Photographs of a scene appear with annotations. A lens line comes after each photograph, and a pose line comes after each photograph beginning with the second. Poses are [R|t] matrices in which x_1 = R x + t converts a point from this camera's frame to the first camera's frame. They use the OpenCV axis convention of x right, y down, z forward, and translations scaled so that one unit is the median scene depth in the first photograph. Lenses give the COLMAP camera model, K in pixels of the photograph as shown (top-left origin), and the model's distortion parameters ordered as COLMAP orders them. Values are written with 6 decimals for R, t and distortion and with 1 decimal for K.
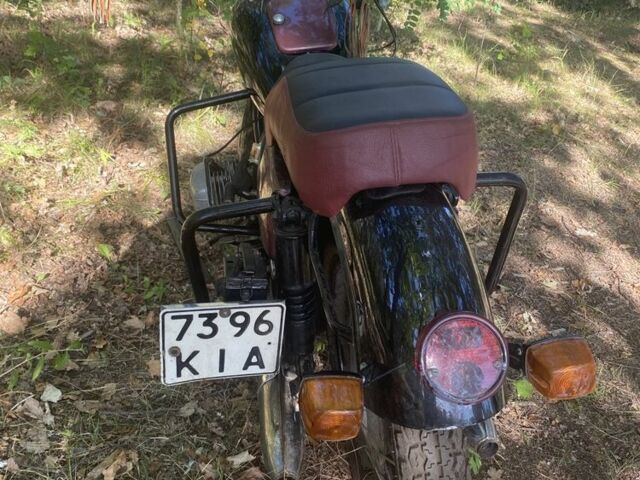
lens RADIAL K [[645.5, 0, 320.0], [0, 645.5, 240.0], [0, 0, 1]] dist [0.113478, -0.334669]
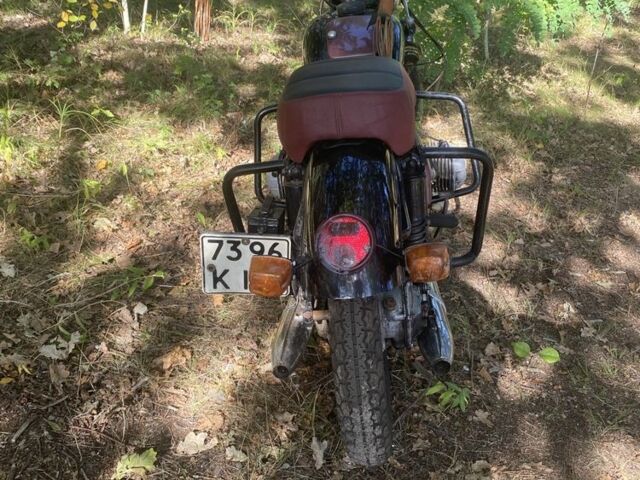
lens RADIAL K [[645.5, 0, 320.0], [0, 645.5, 240.0], [0, 0, 1]] dist [0.113478, -0.334669]
pose [[0.969242, 0.058931, -0.238951, 0.209452], [-0.070378, 0.996732, -0.039649, 0.096121], [0.235834, 0.055247, 0.970222, -0.184286]]
